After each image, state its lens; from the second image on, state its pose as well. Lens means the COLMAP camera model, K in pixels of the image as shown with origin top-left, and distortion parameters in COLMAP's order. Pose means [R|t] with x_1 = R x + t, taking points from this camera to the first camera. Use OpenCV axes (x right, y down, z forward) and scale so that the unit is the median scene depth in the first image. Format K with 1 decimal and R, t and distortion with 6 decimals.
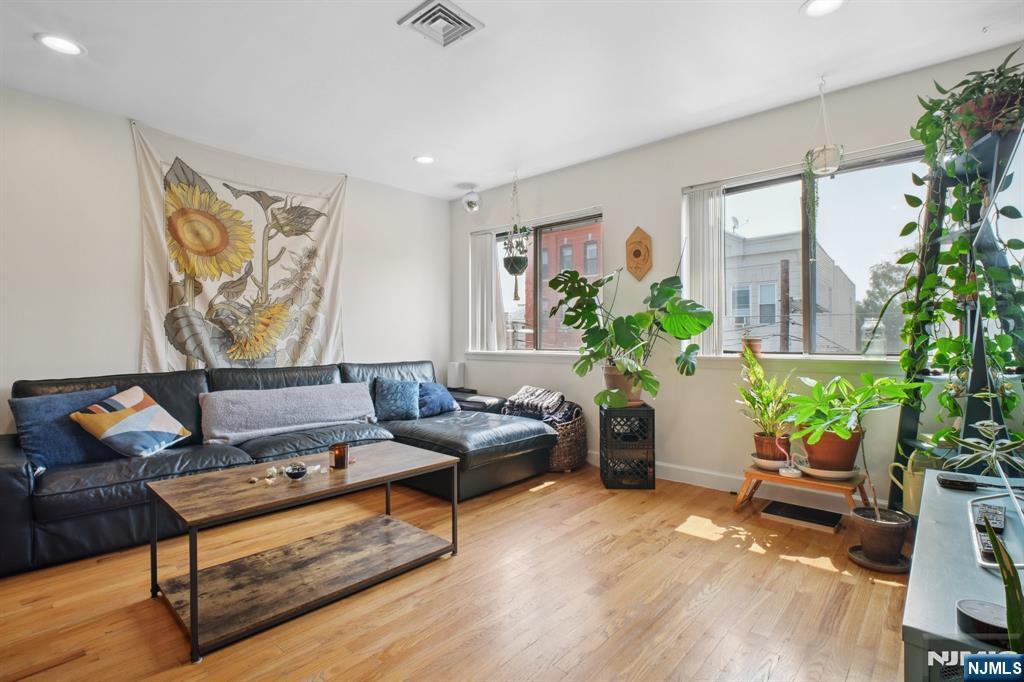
lens RADIAL K [[485.4, 0, 512.0], [0, 485.4, 341.0], [0, 0, 1]] dist [-0.003654, -0.001176]
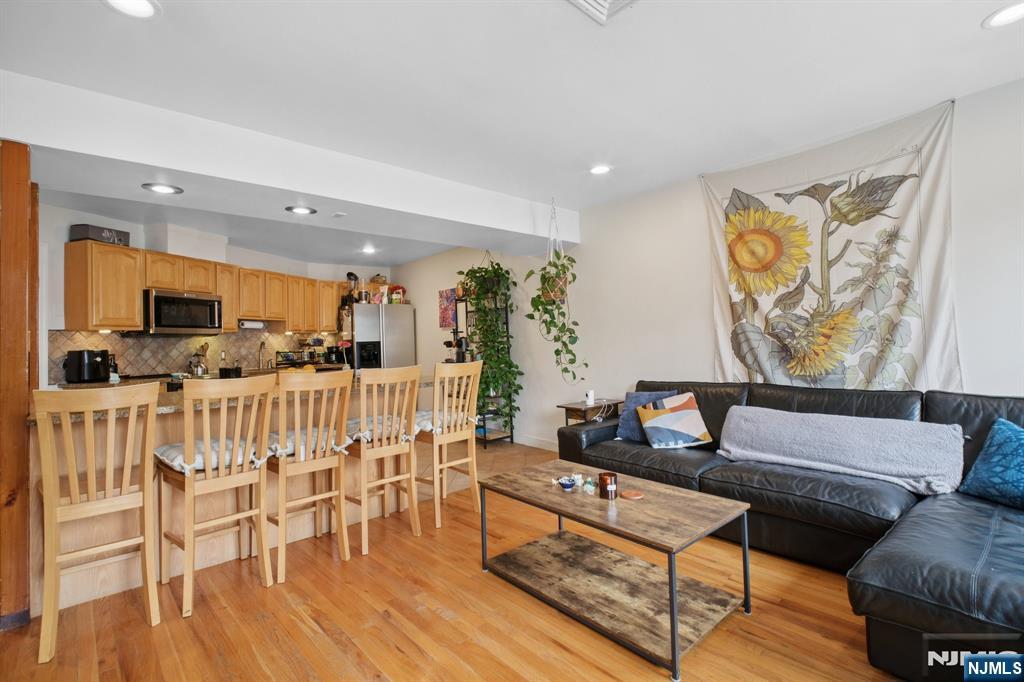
lens RADIAL K [[472.0, 0, 512.1], [0, 472.0, 331.9], [0, 0, 1]] dist [0.000072, -0.000427]
pose [[-0.103796, -0.015363, -0.994480, 0.414810], [0.026447, 0.999485, -0.018201, -0.045031], [0.994247, -0.028190, -0.103336, 0.580833]]
